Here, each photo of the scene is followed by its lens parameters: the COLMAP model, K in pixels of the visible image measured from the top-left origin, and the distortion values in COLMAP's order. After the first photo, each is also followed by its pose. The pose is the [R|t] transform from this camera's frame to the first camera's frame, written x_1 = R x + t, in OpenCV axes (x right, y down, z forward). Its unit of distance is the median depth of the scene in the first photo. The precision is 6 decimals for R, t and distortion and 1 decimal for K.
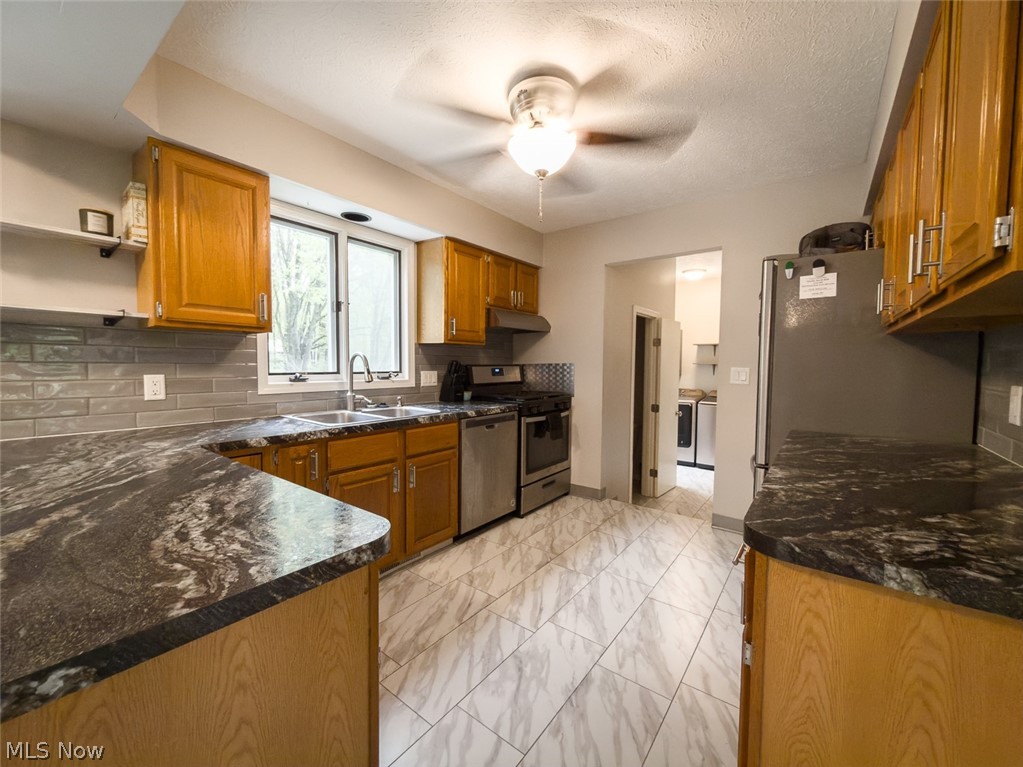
lens RADIAL K [[415.4, 0, 516.3], [0, 415.4, 382.9], [0, 0, 1]] dist [-0.013450, -0.000100]
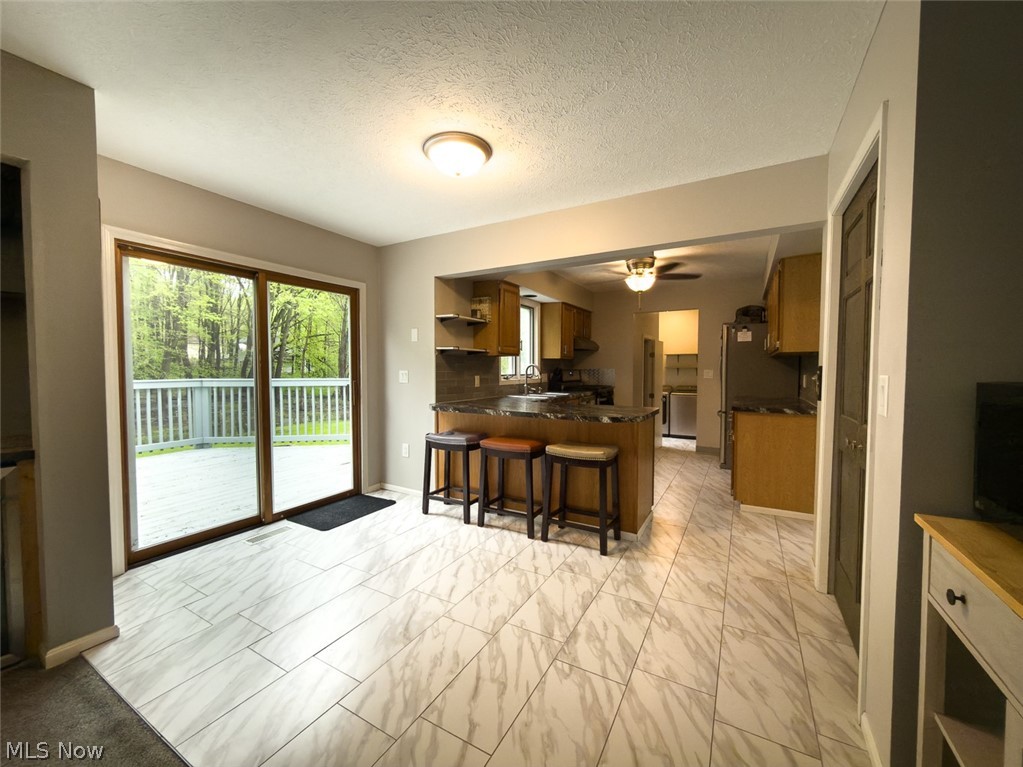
lens RADIAL K [[404.1, 0, 531.6], [0, 404.1, 381.3], [0, 0, 1]] dist [0.000472, -0.000208]
pose [[0.988687, -0.017268, 0.148993, -0.737509], [0.019870, 0.999675, -0.015988, 0.041398], [-0.148669, 0.018768, 0.988709, -0.987561]]
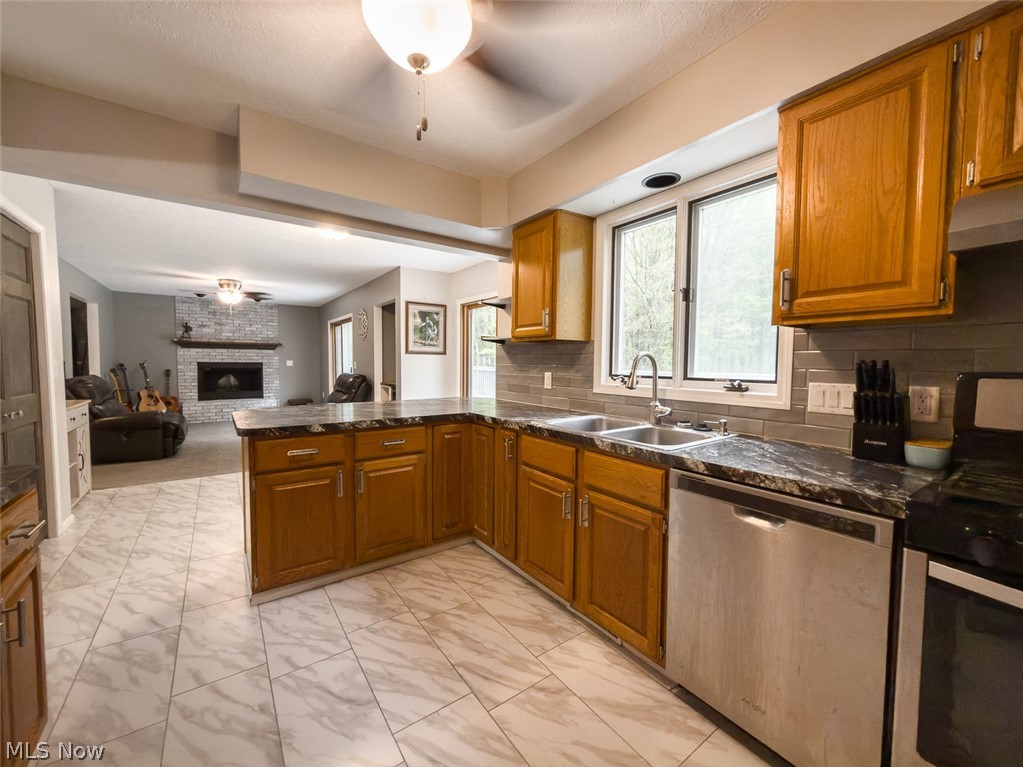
lens RADIAL K [[411.1, 0, 509.2], [0, 411.1, 385.0], [0, 0, 1]] dist [-0.010205, -0.000070]
pose [[-0.311837, 0.036504, -0.949434, 0.498245], [-0.062433, 0.996315, 0.058812, -0.043421], [0.948082, 0.077616, -0.308408, 1.075599]]
